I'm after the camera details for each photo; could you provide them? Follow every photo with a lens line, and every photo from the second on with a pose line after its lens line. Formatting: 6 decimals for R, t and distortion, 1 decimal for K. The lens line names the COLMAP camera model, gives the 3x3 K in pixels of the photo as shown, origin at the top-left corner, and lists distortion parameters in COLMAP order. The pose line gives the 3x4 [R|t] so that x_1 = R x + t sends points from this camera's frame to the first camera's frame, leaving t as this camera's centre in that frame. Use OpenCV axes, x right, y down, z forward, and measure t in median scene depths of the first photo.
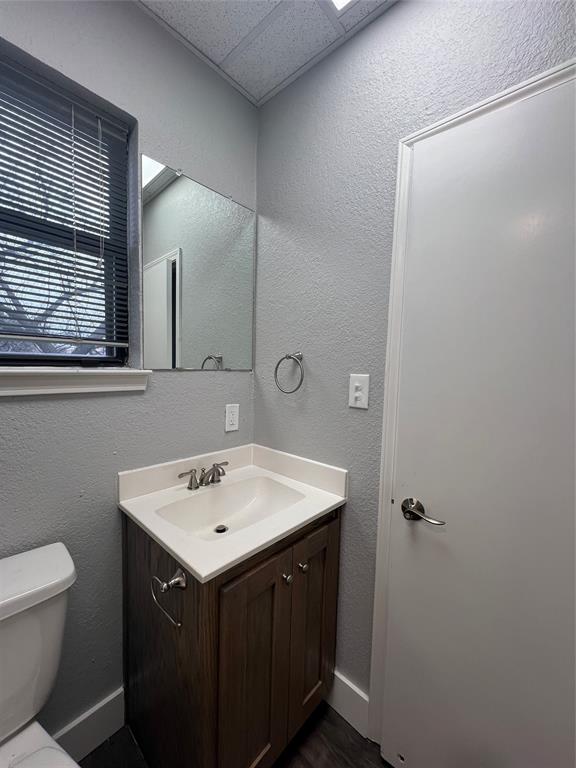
lens RADIAL K [[306.1, 0, 287.3], [0, 306.1, 386.1], [0, 0, 1]] dist [-0.001890, 0.000066]
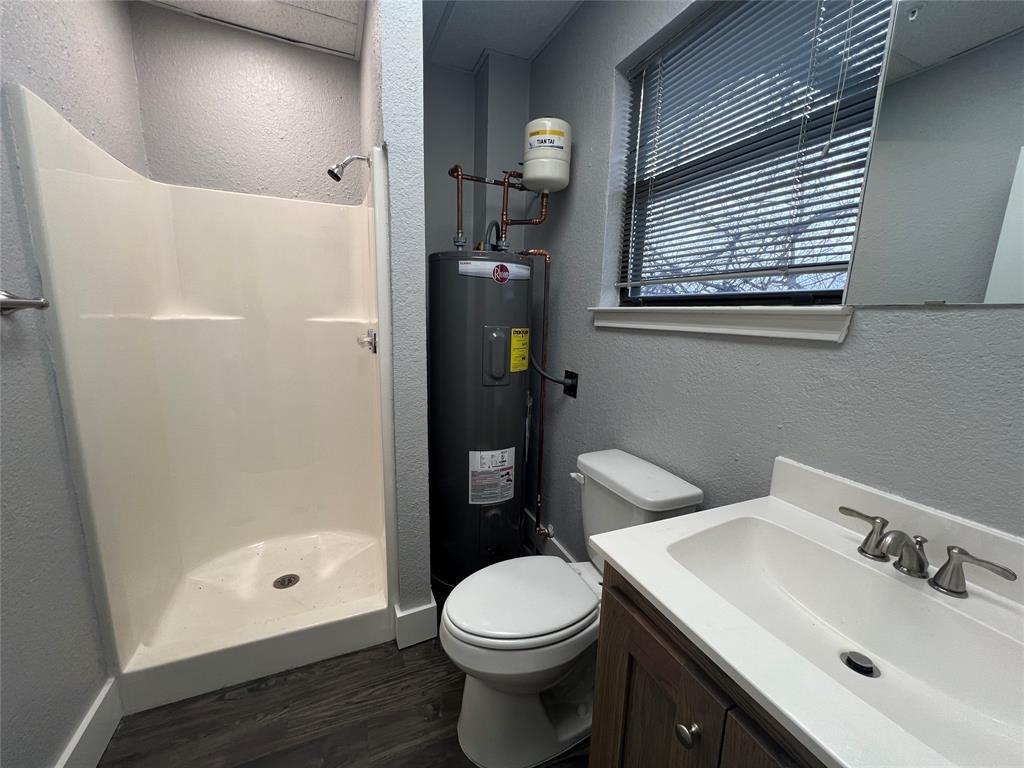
lens RADIAL K [[408.1, 0, 515.0], [0, 408.1, 385.5], [0, 0, 1]] dist [-0.001890, 0.000066]
pose [[-0.405091, 0.121647, -0.906148, 0.506494], [-0.101084, 0.979074, 0.176626, 0.020561], [0.908671, 0.163147, -0.384317, 0.758680]]
